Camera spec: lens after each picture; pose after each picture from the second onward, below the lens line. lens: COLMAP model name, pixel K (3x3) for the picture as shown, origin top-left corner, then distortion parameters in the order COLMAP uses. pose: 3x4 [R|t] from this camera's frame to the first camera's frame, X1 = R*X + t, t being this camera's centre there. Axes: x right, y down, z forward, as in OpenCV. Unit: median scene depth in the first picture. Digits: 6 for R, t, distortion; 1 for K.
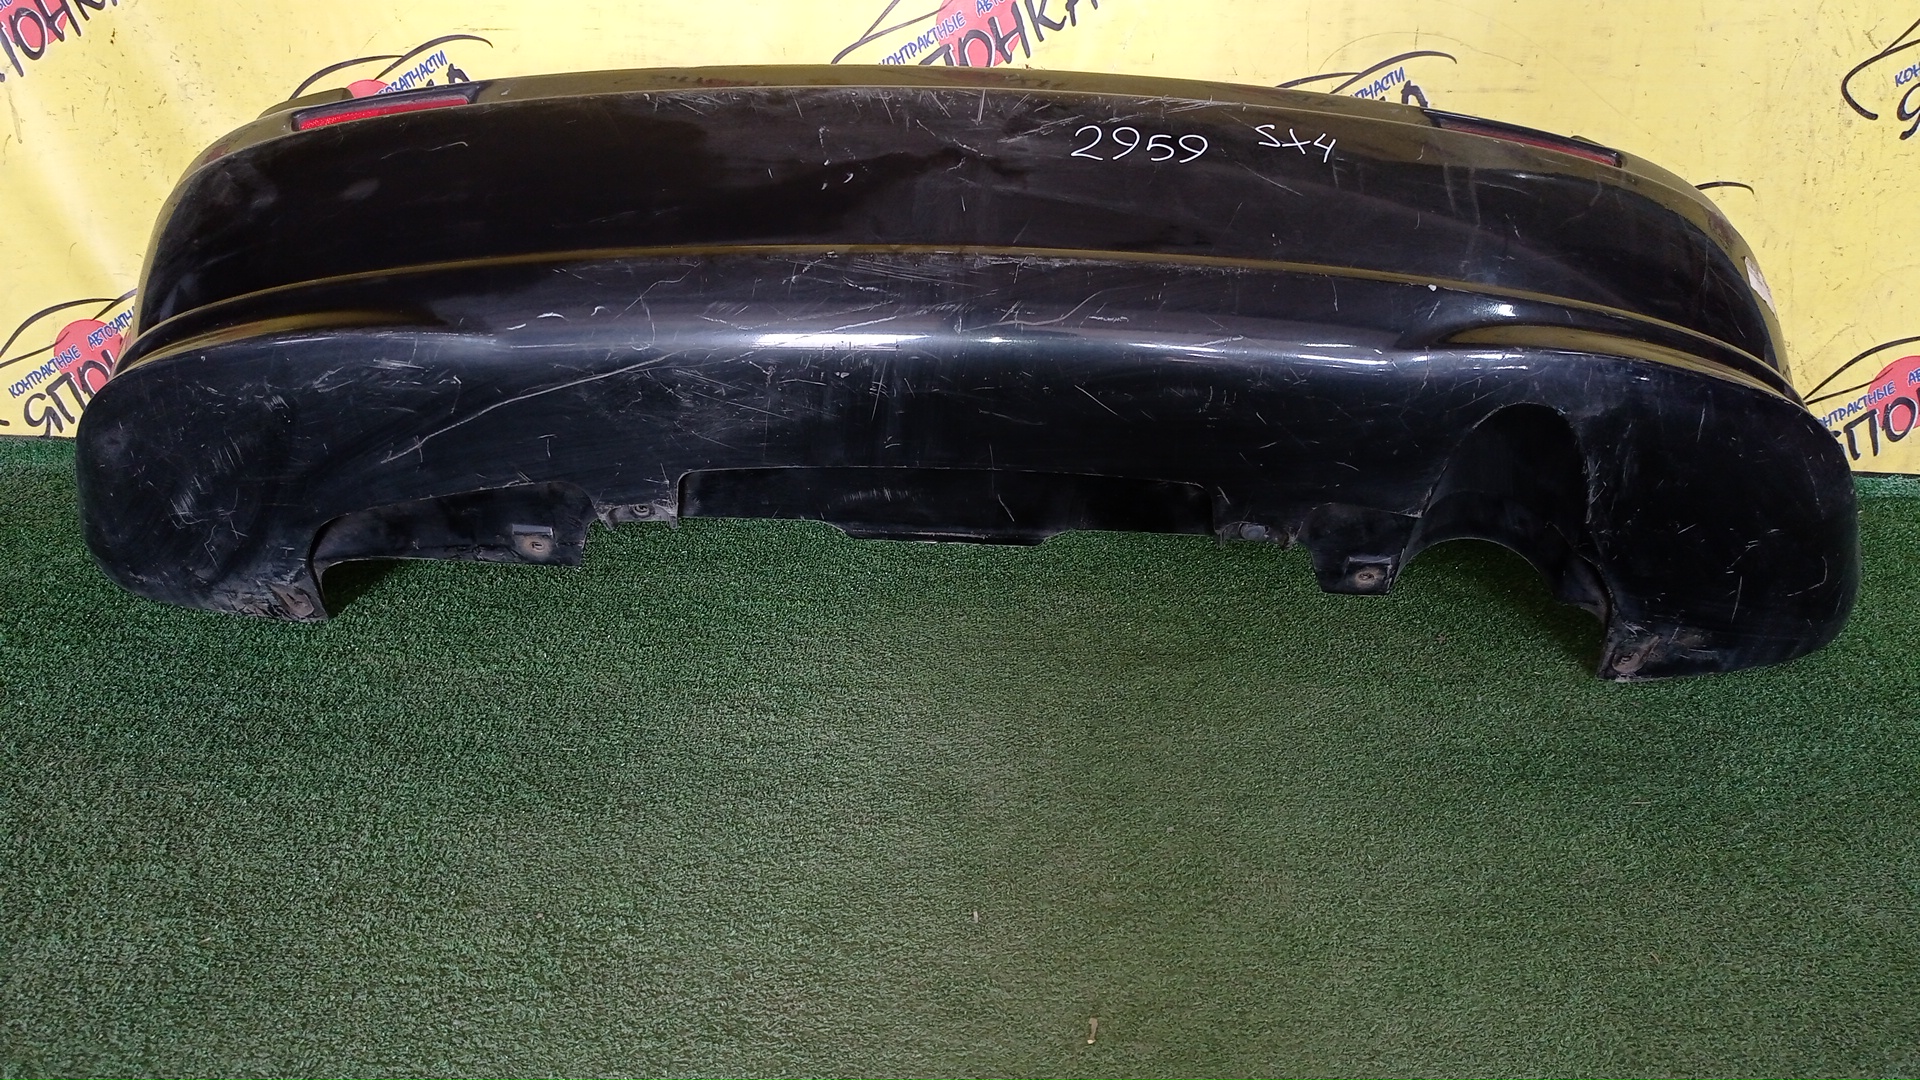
lens RADIAL K [[1436.4, 0, 958.8], [0, 1436.4, 555.2], [0, 0, 1]] dist [0.020173, -0.009085]
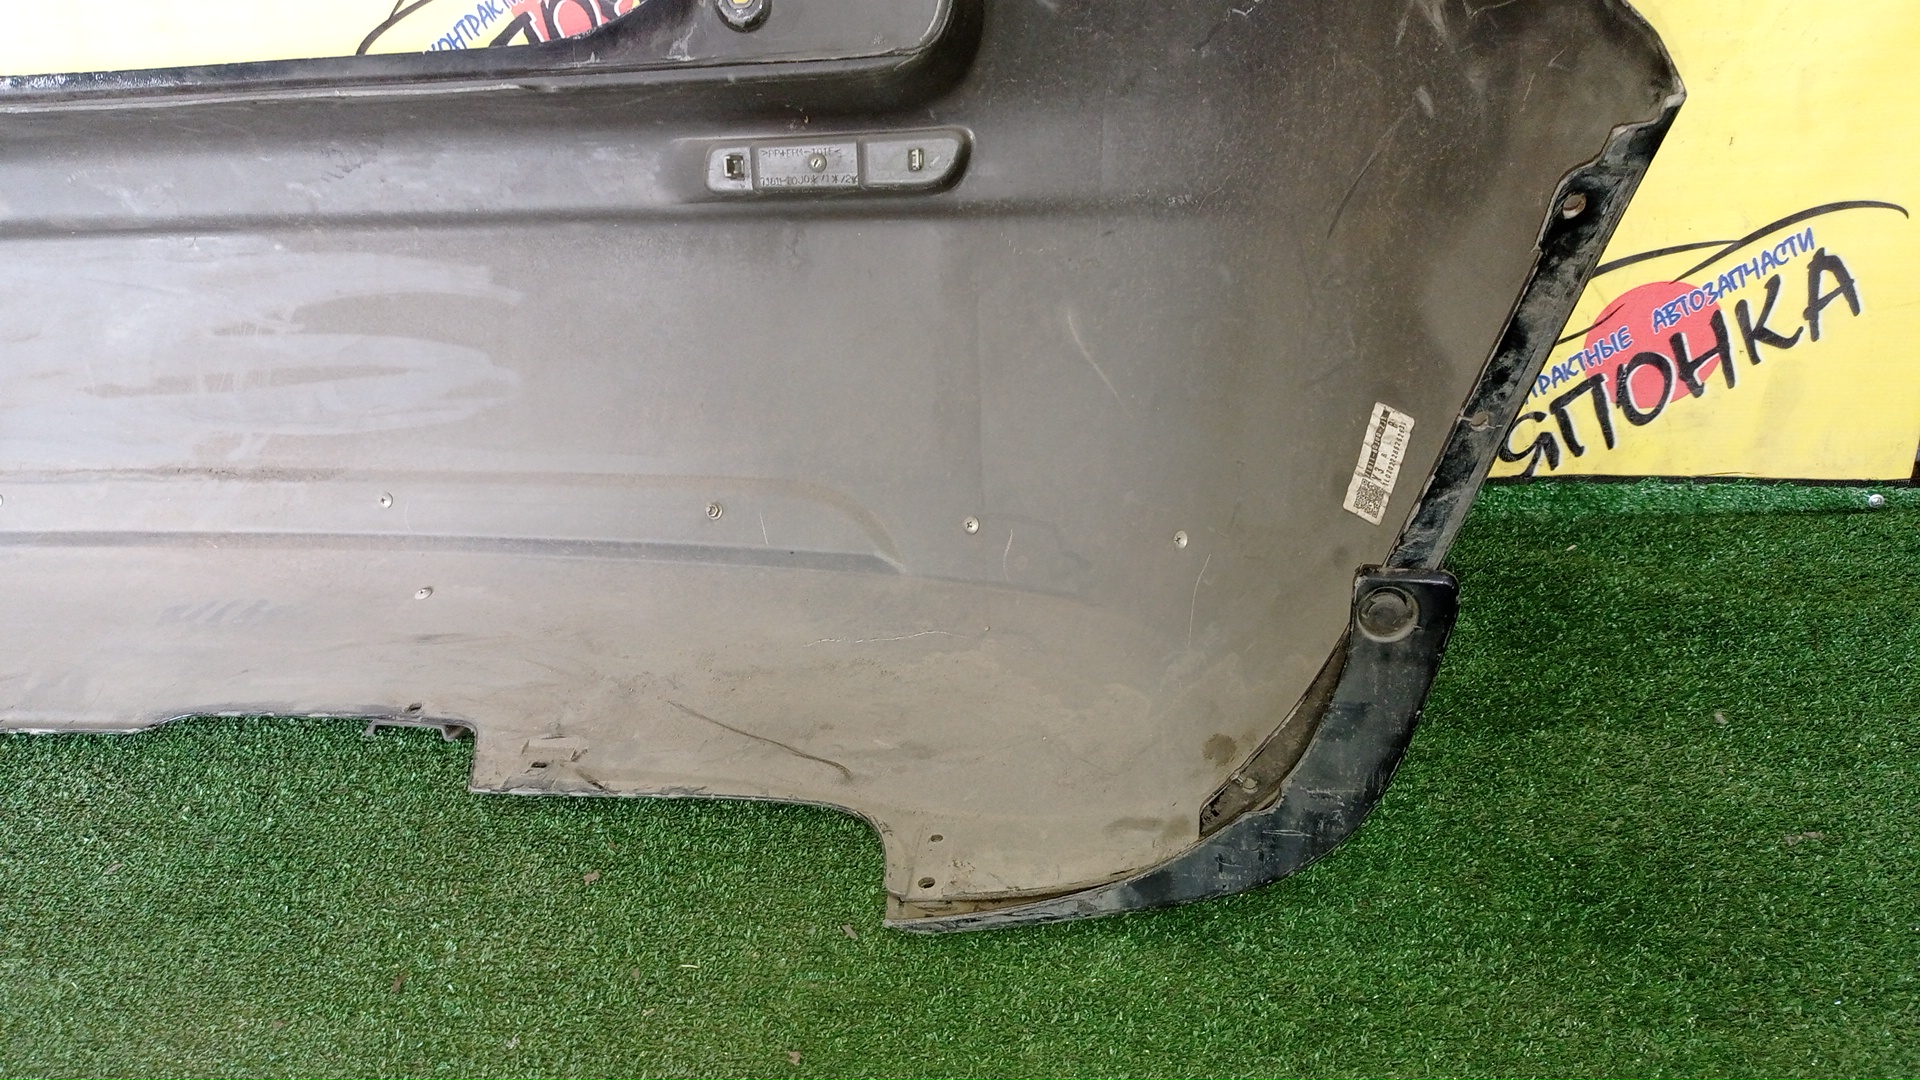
lens RADIAL K [[1436.4, 0, 974.9], [0, 1436.4, 554.9], [0, 0, 1]] dist [0.020173, -0.009085]
pose [[0.992943, -0.029543, -0.114855, 0.530196], [0.040055, 0.995107, 0.090321, -0.108230], [0.111625, -0.094284, 0.989268, 0.451139]]
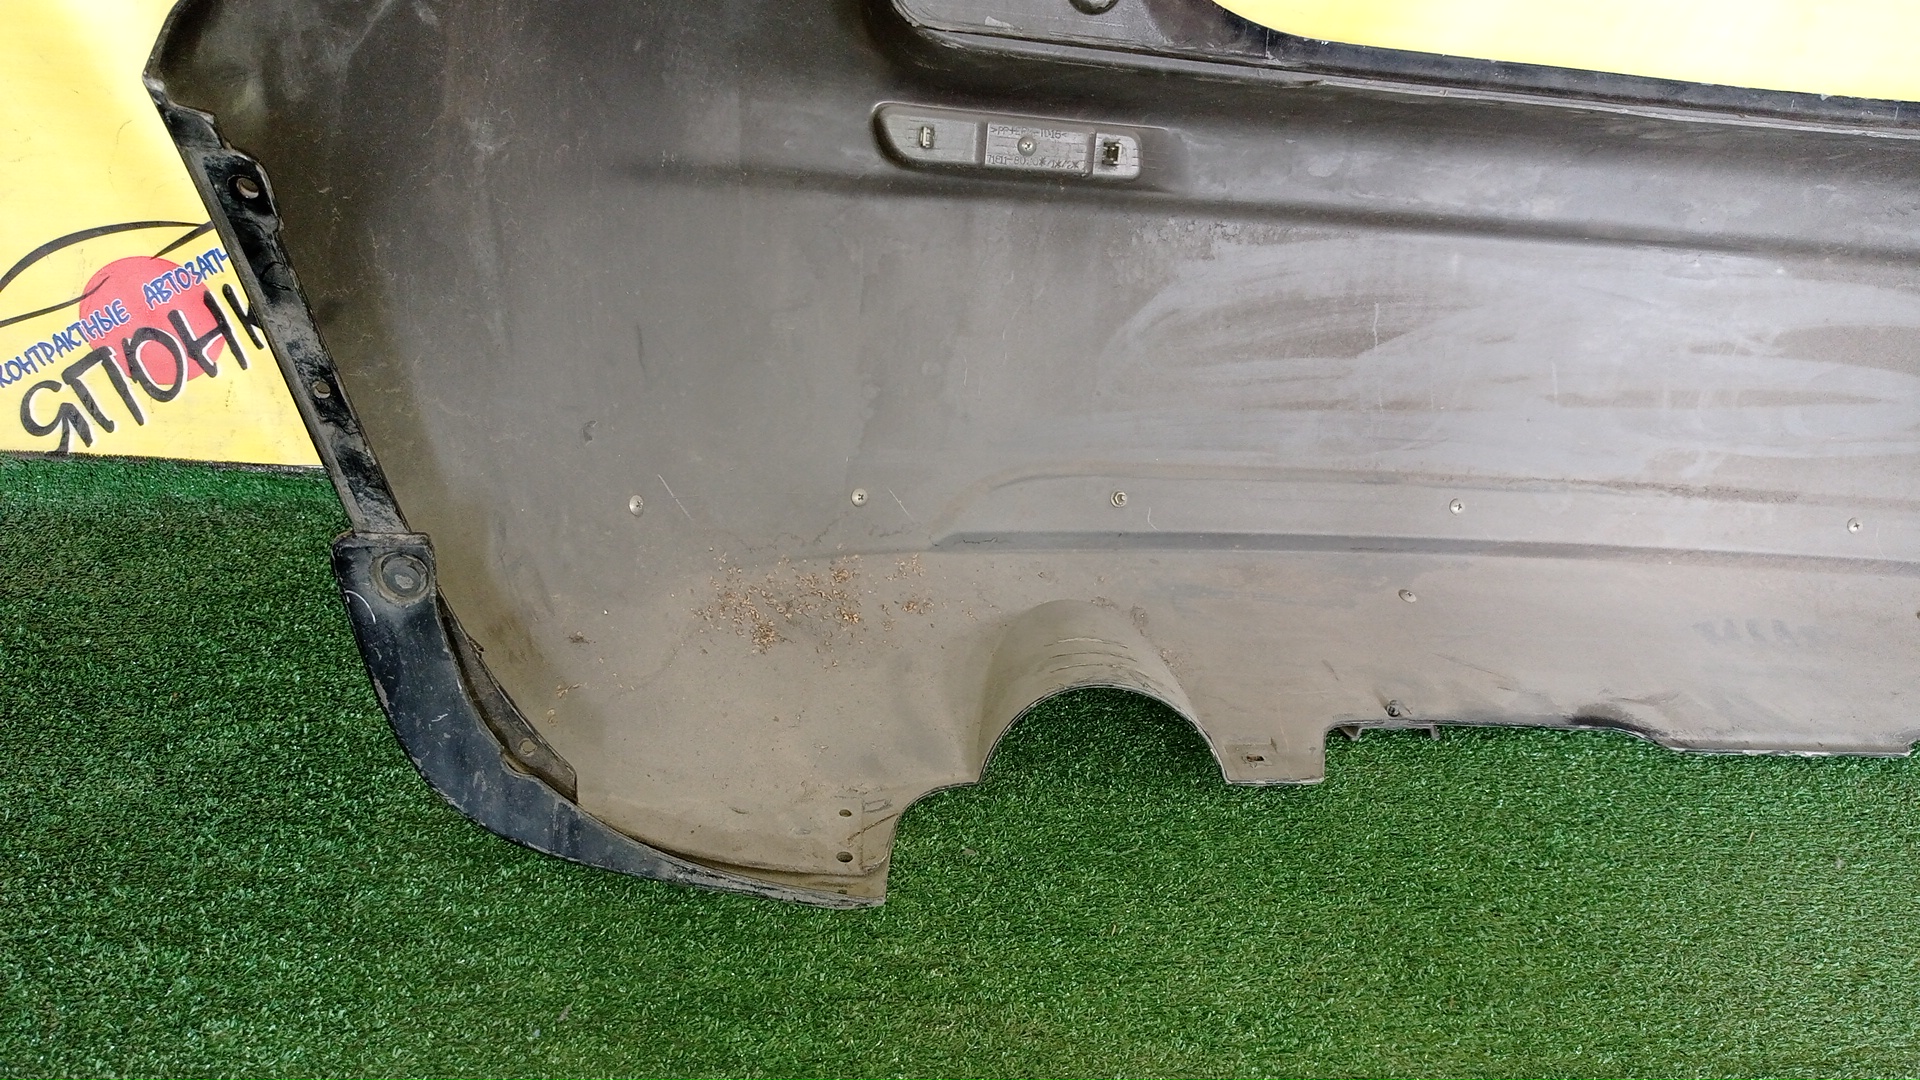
lens RADIAL K [[1436.4, 0, 939.8], [0, 1436.4, 551.1], [0, 0, 1]] dist [0.020173, -0.009085]
pose [[0.990500, 0.008021, 0.137275, -0.443076], [-0.023082, 0.993831, 0.108475, -0.139876], [-0.135558, -0.110614, 0.984575, 0.461906]]
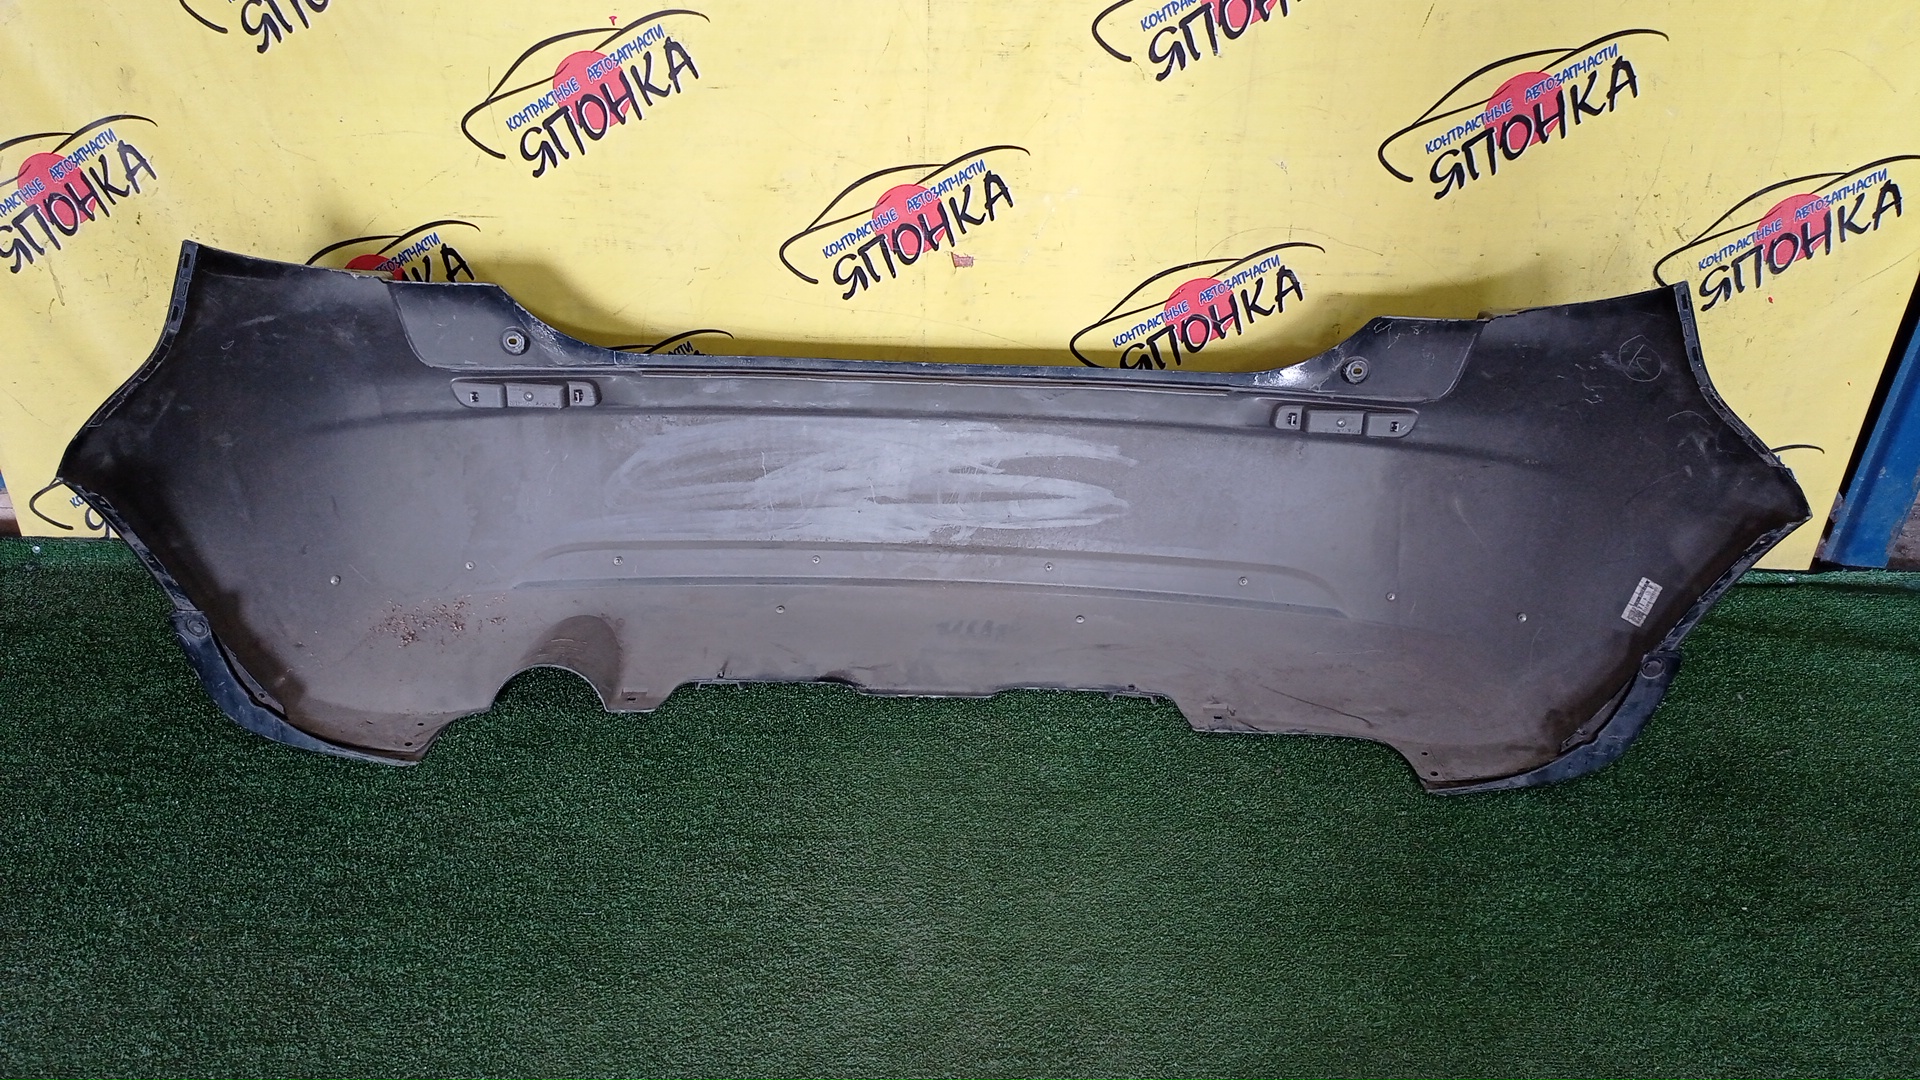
lens RADIAL K [[1436.4, 0, 960.0], [0, 1436.4, 553.5], [0, 0, 1]] dist [0.020173, -0.009085]
pose [[0.999774, -0.005176, 0.020609, 0.031751], [0.001302, 0.982976, 0.183731, -0.344810], [-0.021209, -0.183662, 0.982761, -0.183654]]
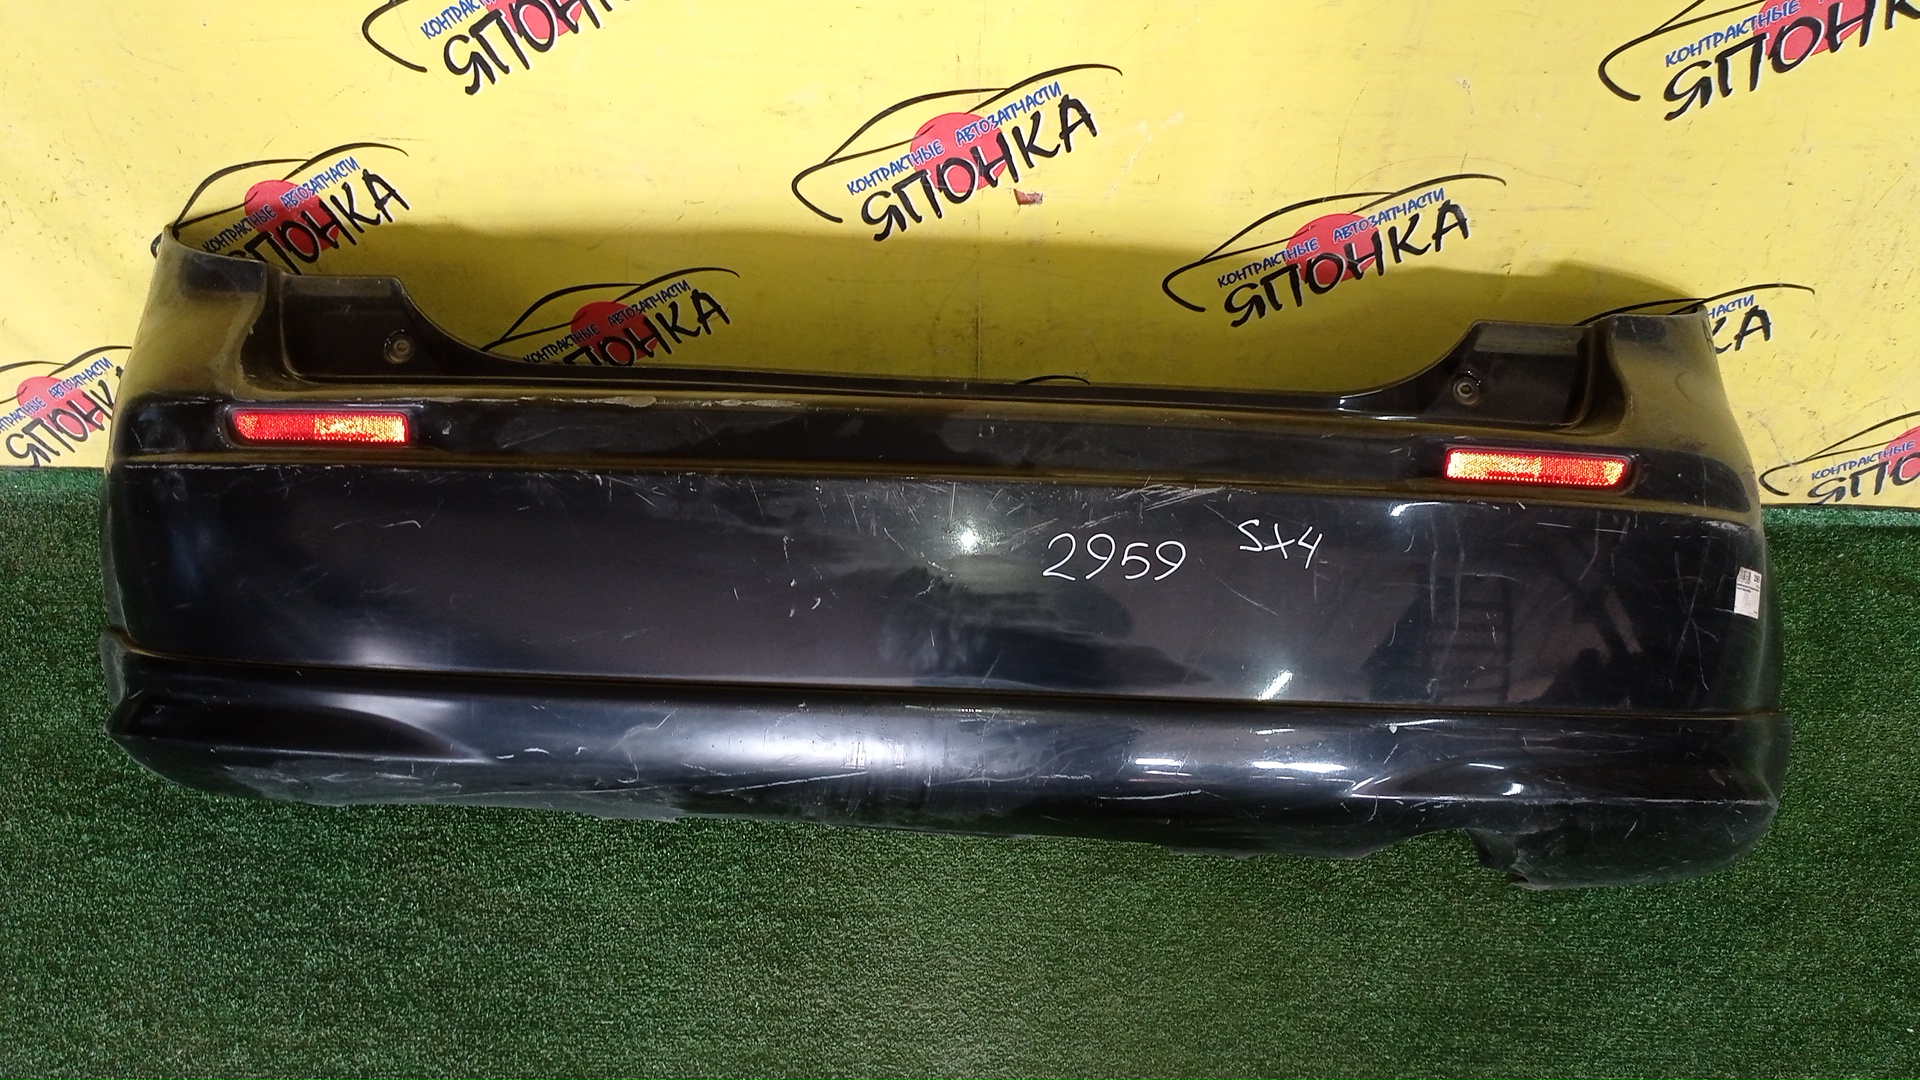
lens RADIAL K [[1436.4, 0, 960.6], [0, 1436.4, 547.8], [0, 0, 1]] dist [0.020173, -0.009085]
pose [[0.999822, -0.000091, -0.018882, 0.033749], [0.009328, 0.871816, 0.489744, -0.634891], [0.016417, -0.489833, 0.871662, 0.135216]]
